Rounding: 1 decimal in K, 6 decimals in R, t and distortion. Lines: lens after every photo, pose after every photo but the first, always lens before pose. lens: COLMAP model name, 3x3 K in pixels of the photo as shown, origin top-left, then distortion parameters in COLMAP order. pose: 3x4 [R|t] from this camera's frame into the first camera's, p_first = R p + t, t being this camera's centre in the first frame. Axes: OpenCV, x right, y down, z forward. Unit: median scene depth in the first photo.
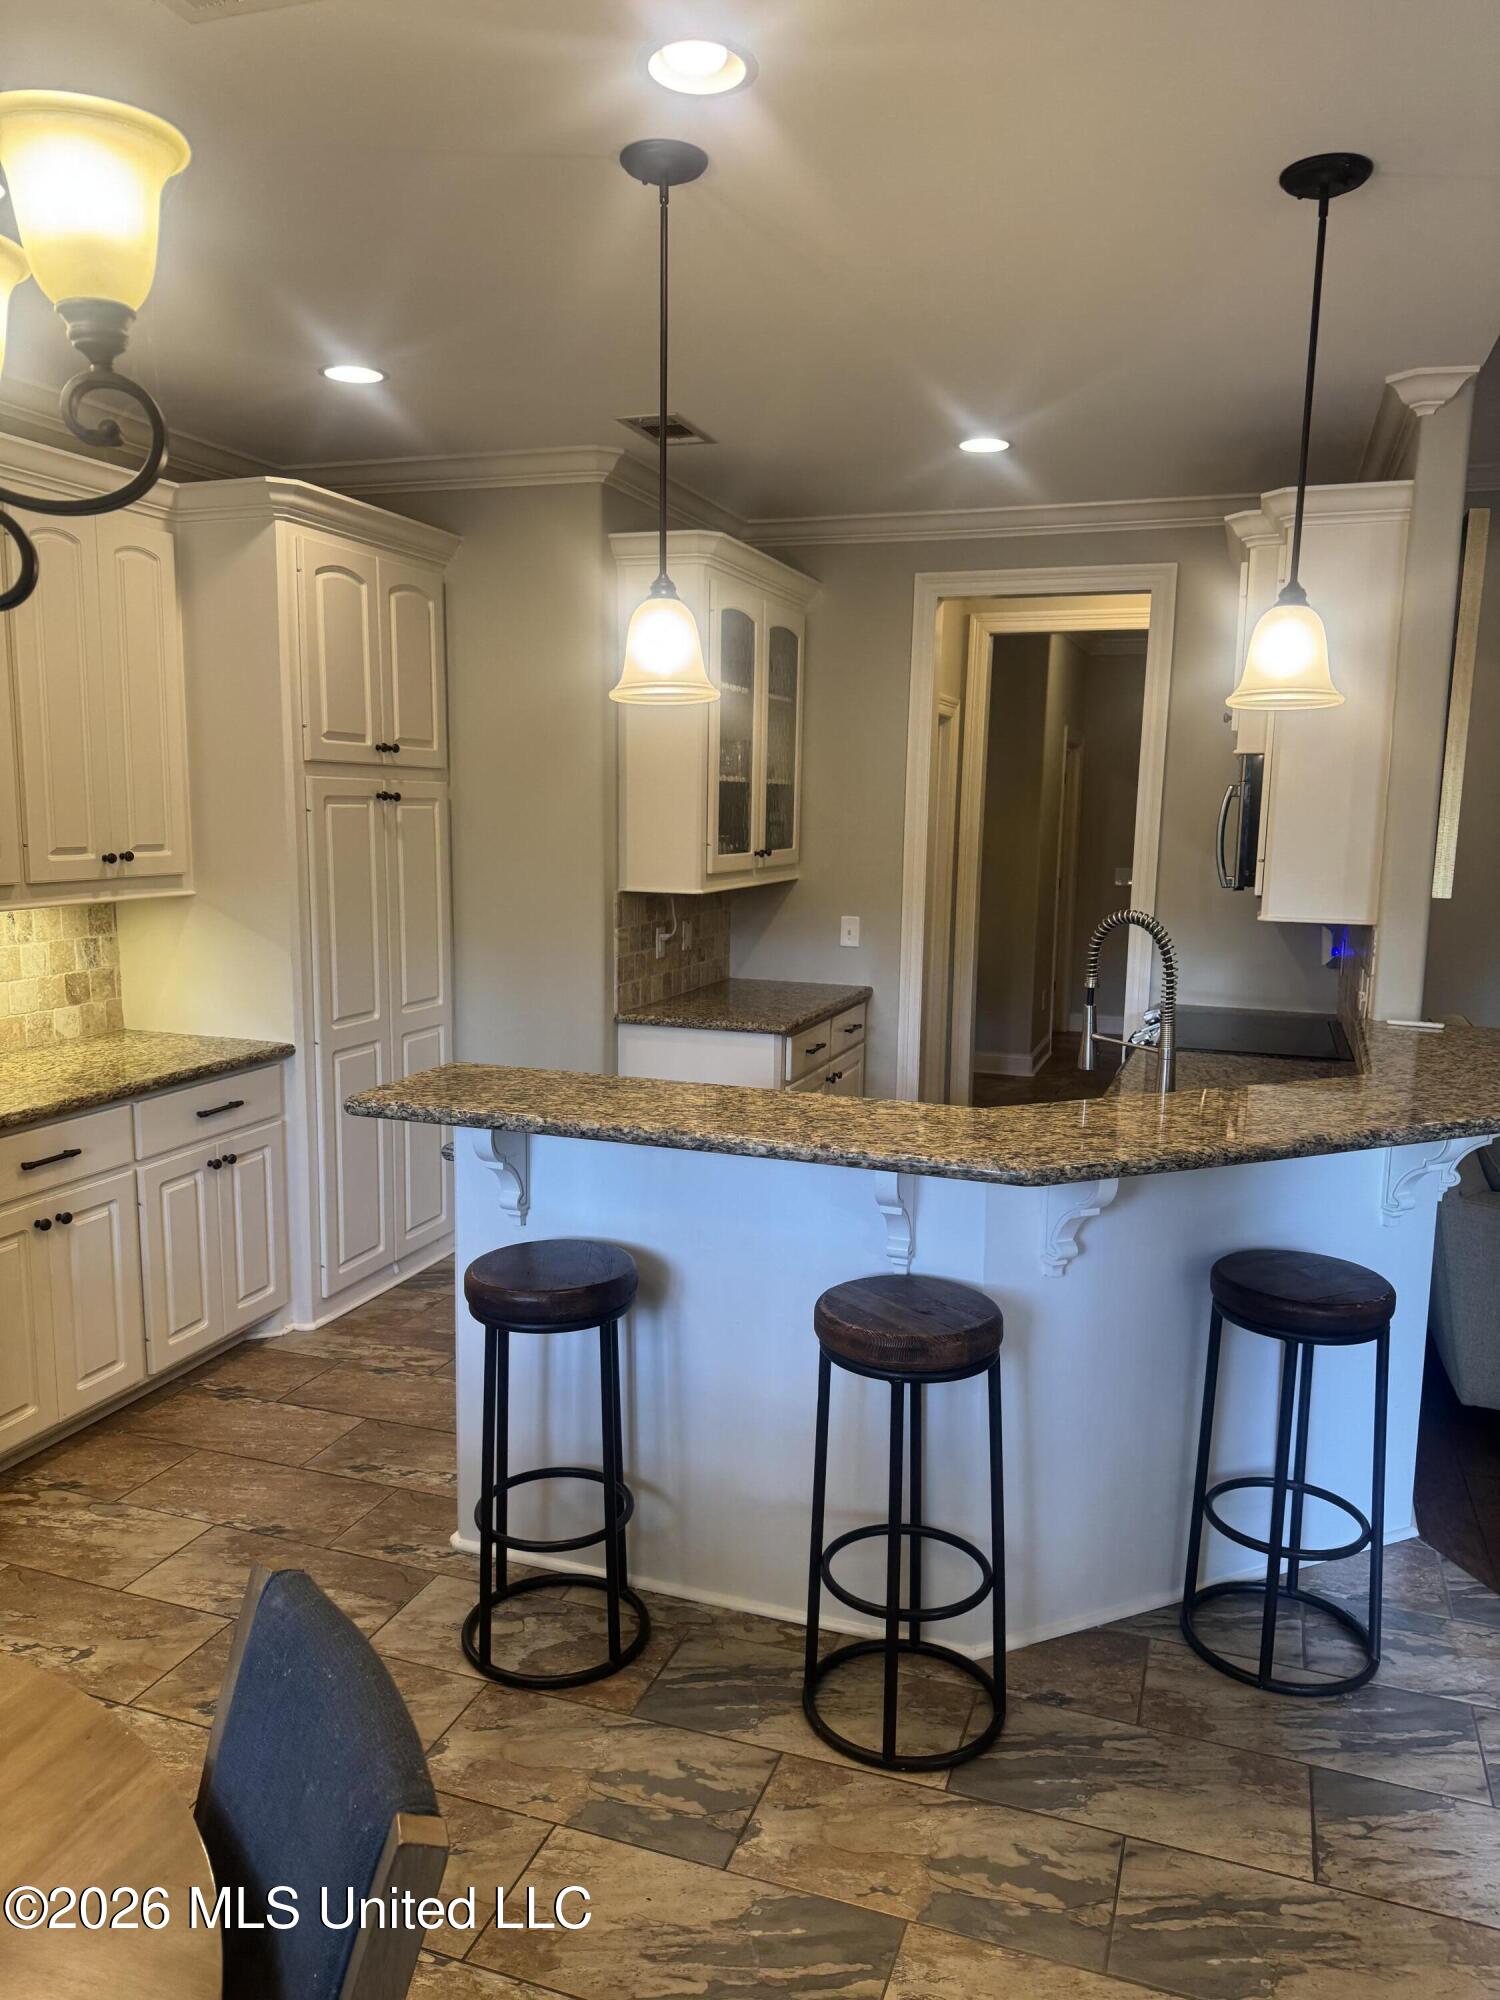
lens RADIAL K [[1404.9, 0, 750.6], [0, 1404.9, 1003.9], [0, 0, 1]] dist [0.007728, -0.000059]
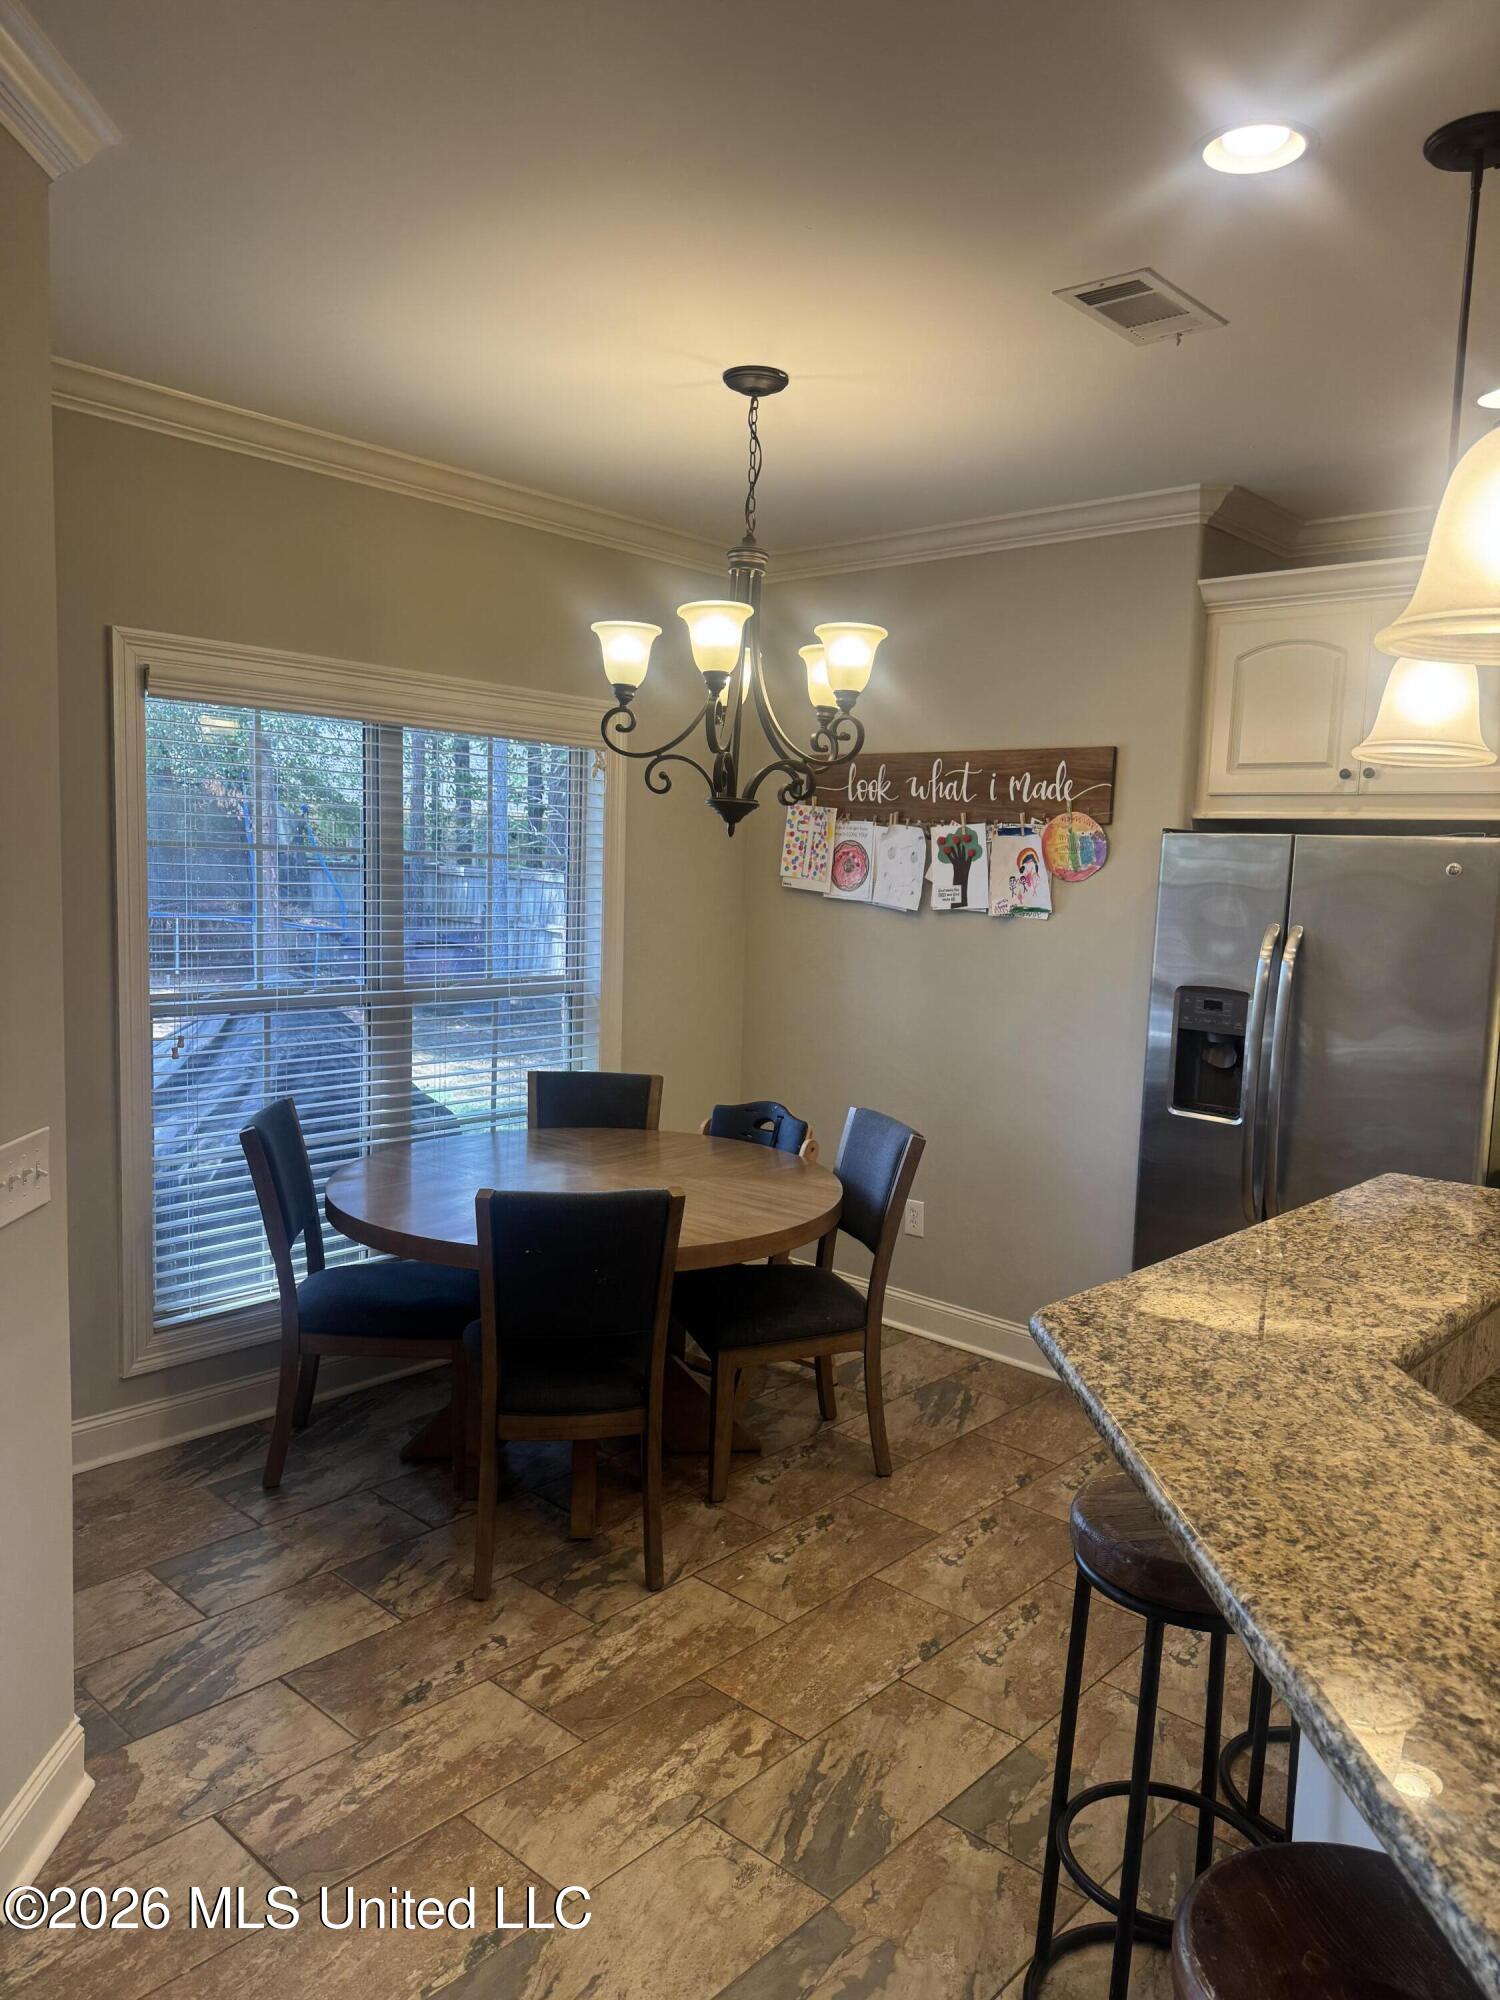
lens RADIAL K [[1404.9, 0, 748.6], [0, 1404.9, 1002.8], [0, 0, 1]] dist [0.007728, -0.000059]
pose [[-0.374318, 0.066708, -0.924898, 0.995324], [-0.178309, 0.973618, 0.142386, -0.144151], [0.909995, 0.218215, -0.352549, 1.077878]]
